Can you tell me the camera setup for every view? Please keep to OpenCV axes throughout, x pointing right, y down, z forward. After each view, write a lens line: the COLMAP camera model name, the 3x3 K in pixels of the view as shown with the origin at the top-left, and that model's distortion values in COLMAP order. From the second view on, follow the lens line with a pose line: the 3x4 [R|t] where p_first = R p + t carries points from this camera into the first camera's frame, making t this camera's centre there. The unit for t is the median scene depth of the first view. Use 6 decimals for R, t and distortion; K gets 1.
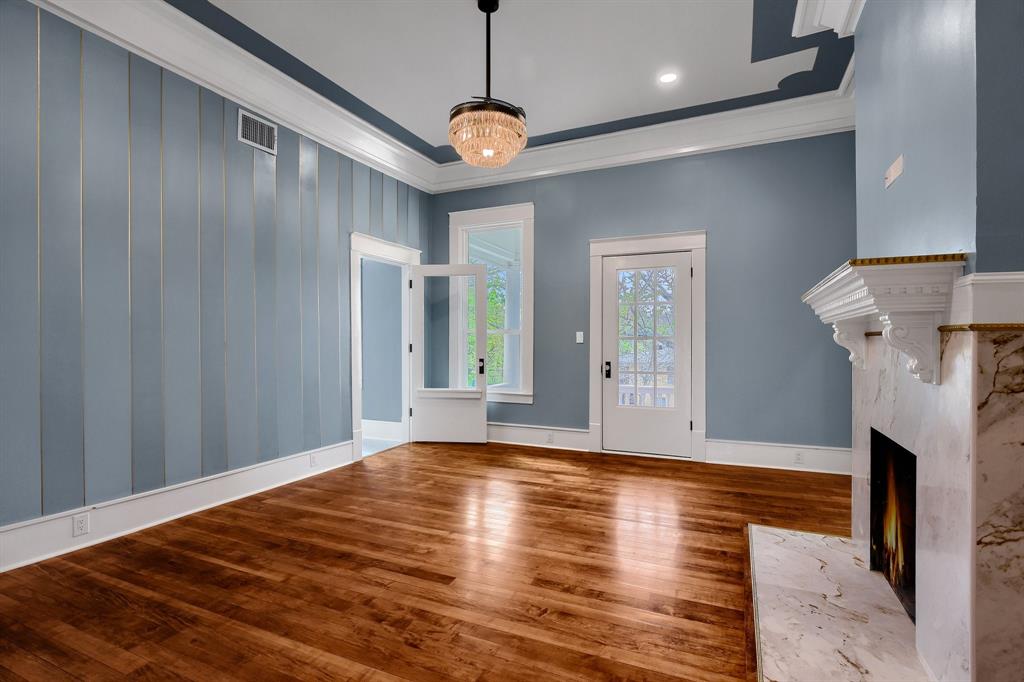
lens RADIAL K [[479.3, 0, 509.6], [0, 479.3, 345.5], [0, 0, 1]] dist [-0.000345, -0.000362]
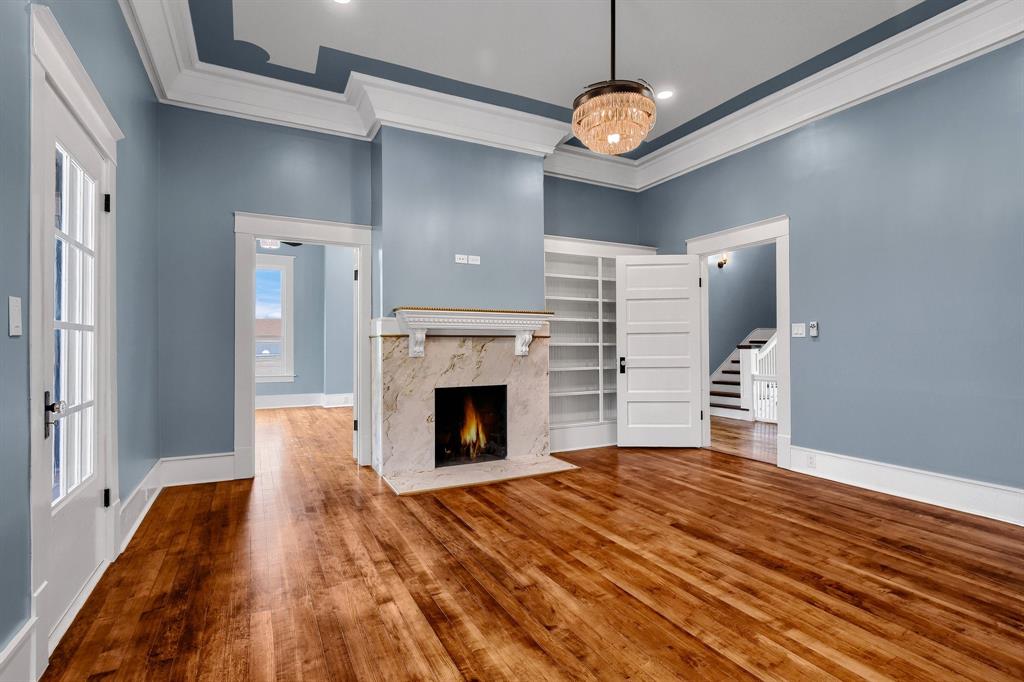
lens RADIAL K [[478.9, 0, 510.3], [0, 478.9, 337.1], [0, 0, 1]] dist [0.000537, -0.000292]
pose [[-0.781531, -0.001832, 0.623864, -0.474628], [-0.005165, 0.999980, -0.003533, -0.007591], [-0.623846, -0.005984, -0.781525, 1.866060]]
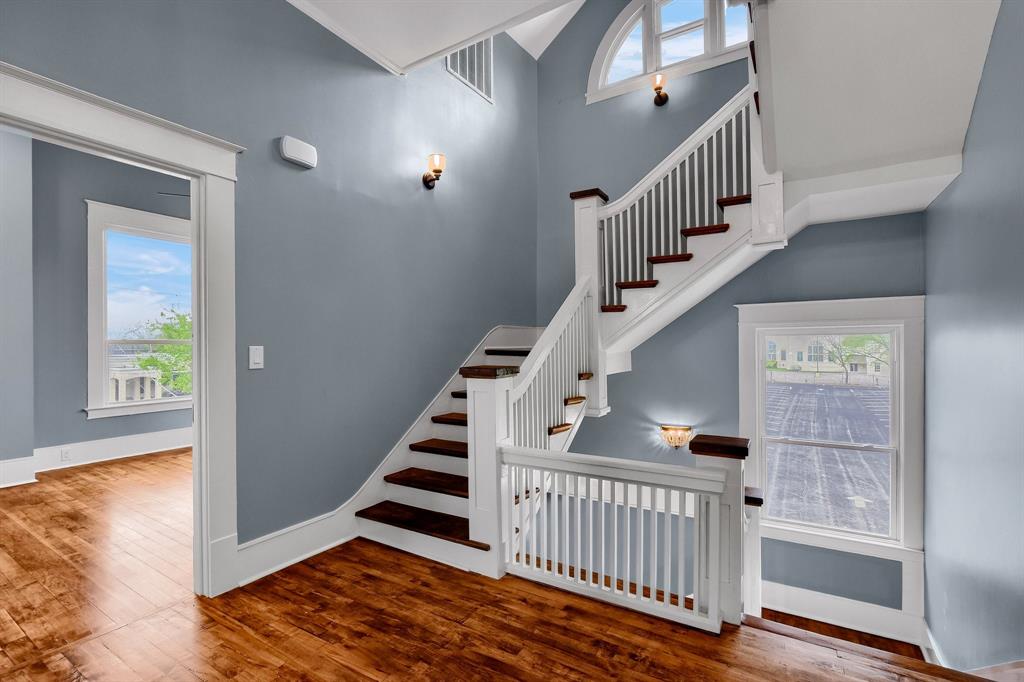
lens RADIAL K [[463.0, 0, 512.0], [0, 463.0, 341.0], [0, 0, 1]] dist [-0.001073, -0.000283]
pose [[-0.991317, -0.001599, 0.131484, -0.311092], [-0.002391, 0.999980, -0.005867, -0.013497], [-0.131472, -0.006130, -0.991301, 1.154248]]
